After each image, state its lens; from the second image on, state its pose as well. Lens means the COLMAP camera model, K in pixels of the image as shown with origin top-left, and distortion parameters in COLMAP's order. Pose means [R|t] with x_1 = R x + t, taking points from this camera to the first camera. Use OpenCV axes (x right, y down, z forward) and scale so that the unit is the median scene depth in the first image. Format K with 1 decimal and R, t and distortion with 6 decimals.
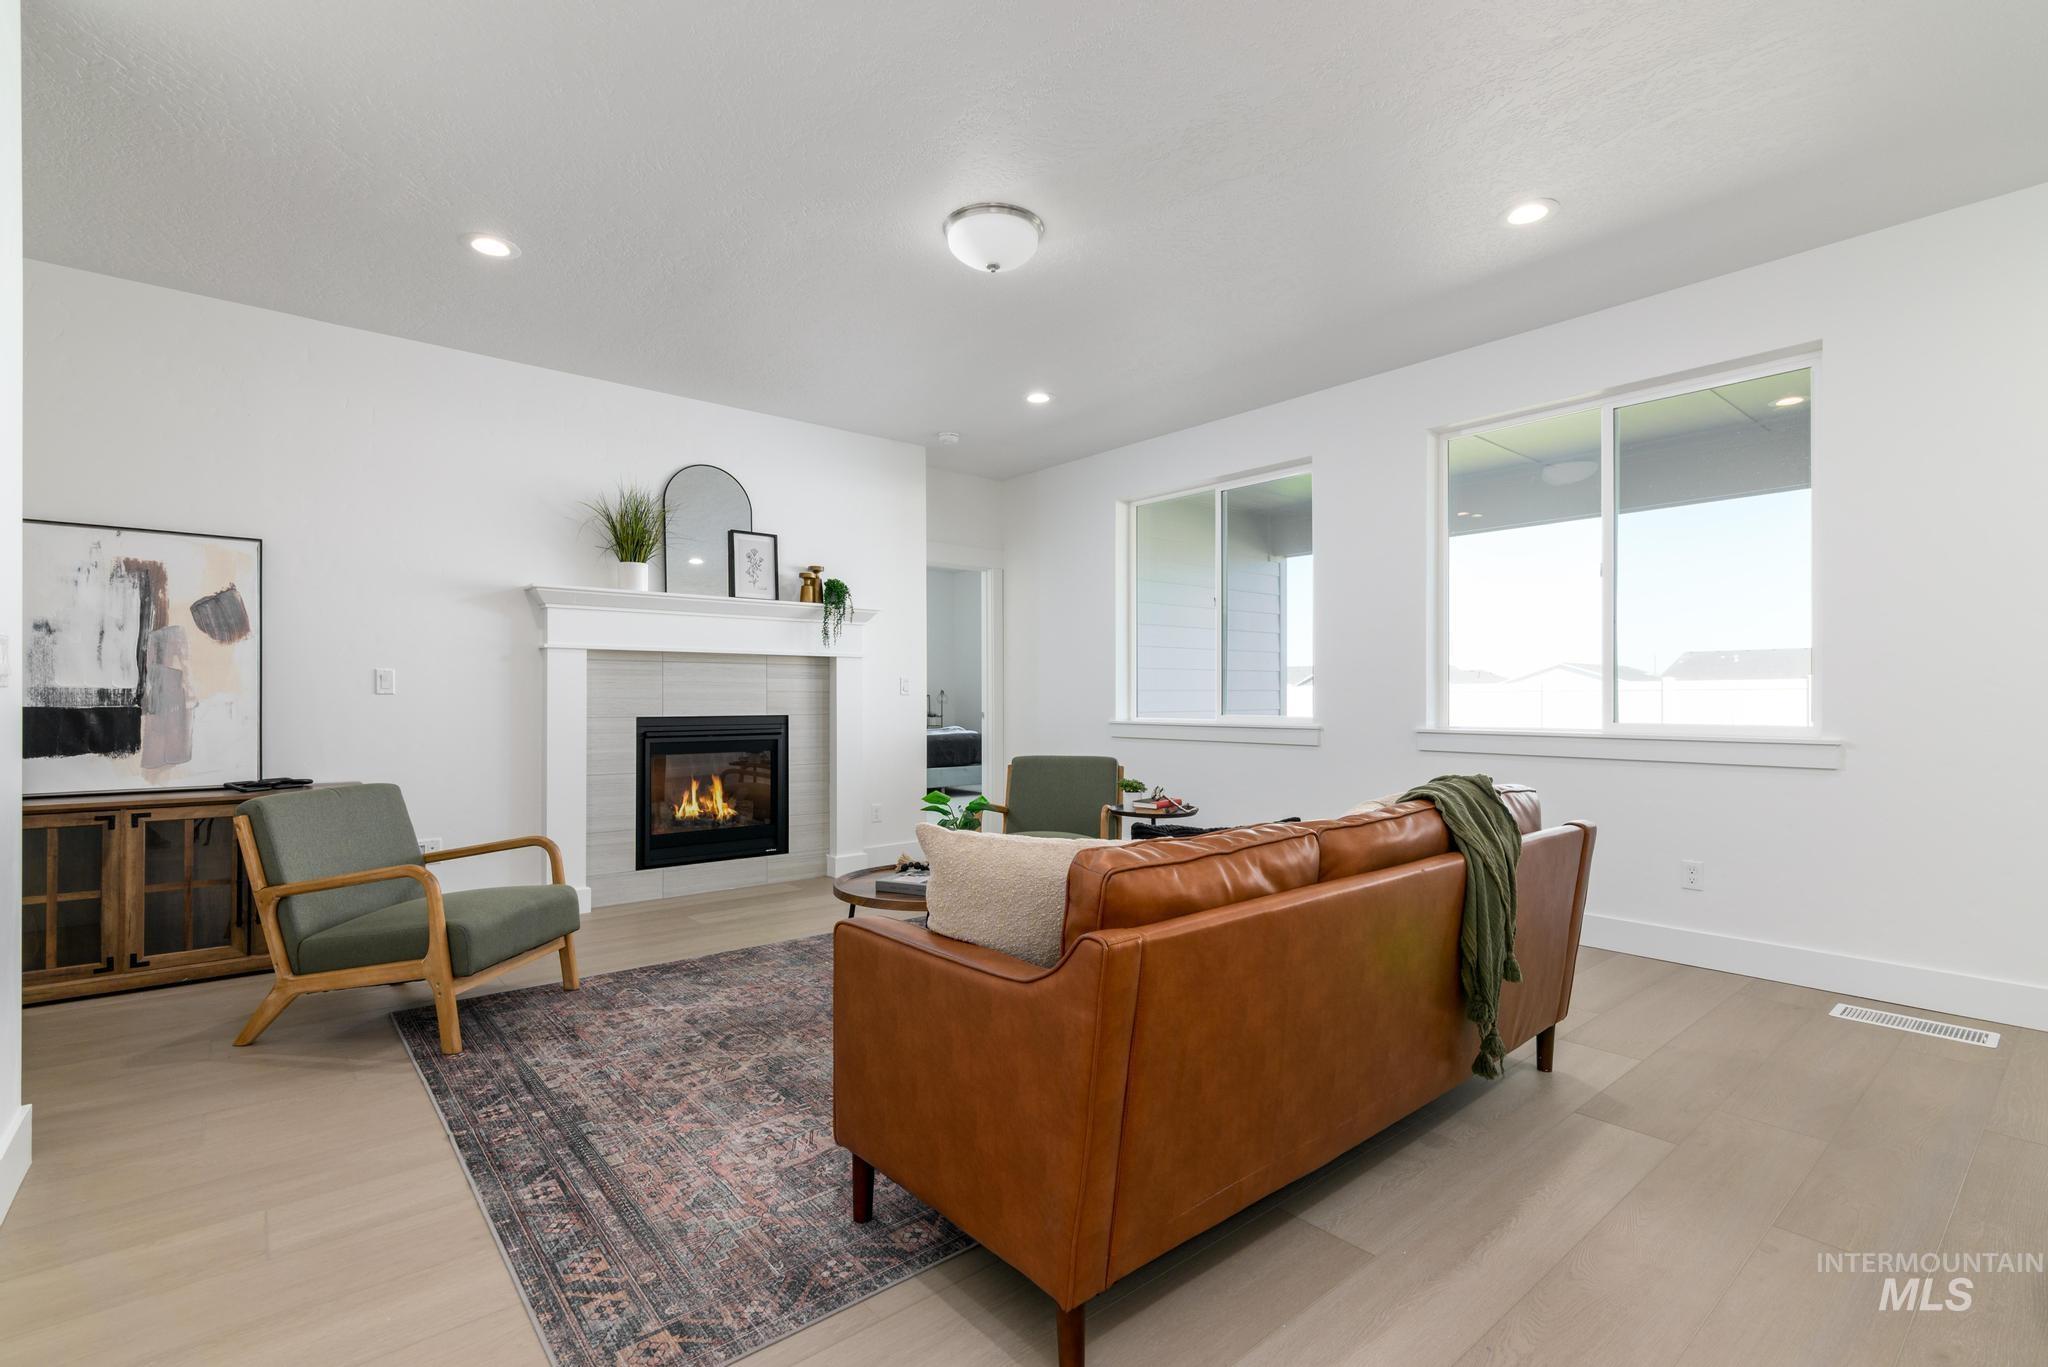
lens RADIAL K [[940.5, 0, 1036.4], [0, 940.5, 691.2], [0, 0, 1]] dist [-0.000169, -0.000338]
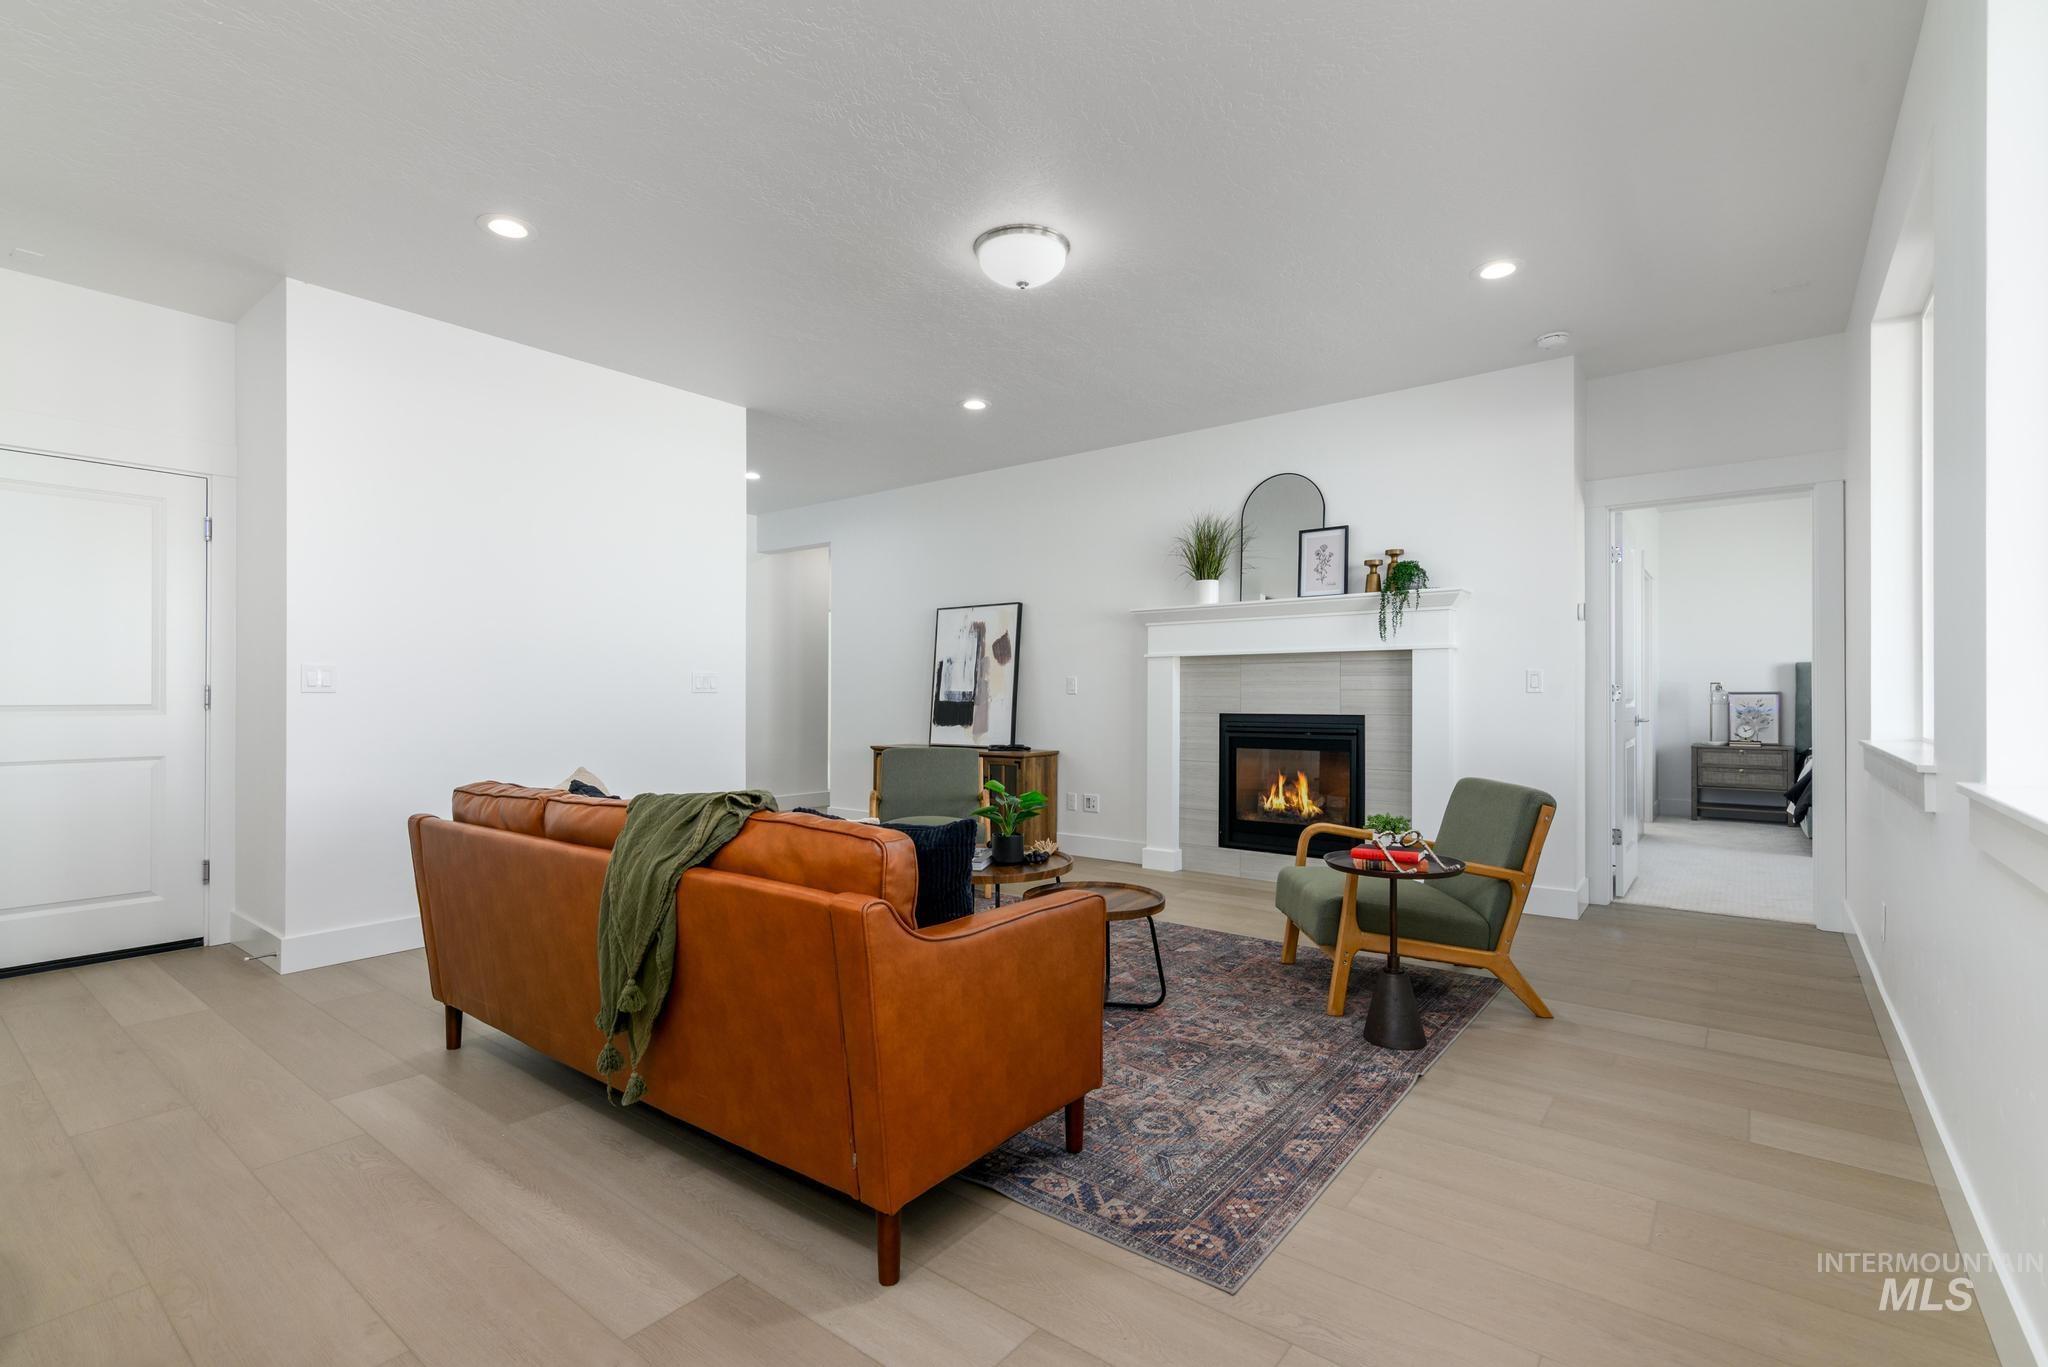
lens RADIAL K [[932.4, 0, 1025.9], [0, 932.4, 728.9], [0, 0, 1]] dist [0.000416, 0.000041]
pose [[0.200813, 0.027275, -0.979250, 0.630213], [0.000990, 0.999606, 0.028045, 0.013880], [0.979629, -0.006601, 0.200707, 0.529399]]
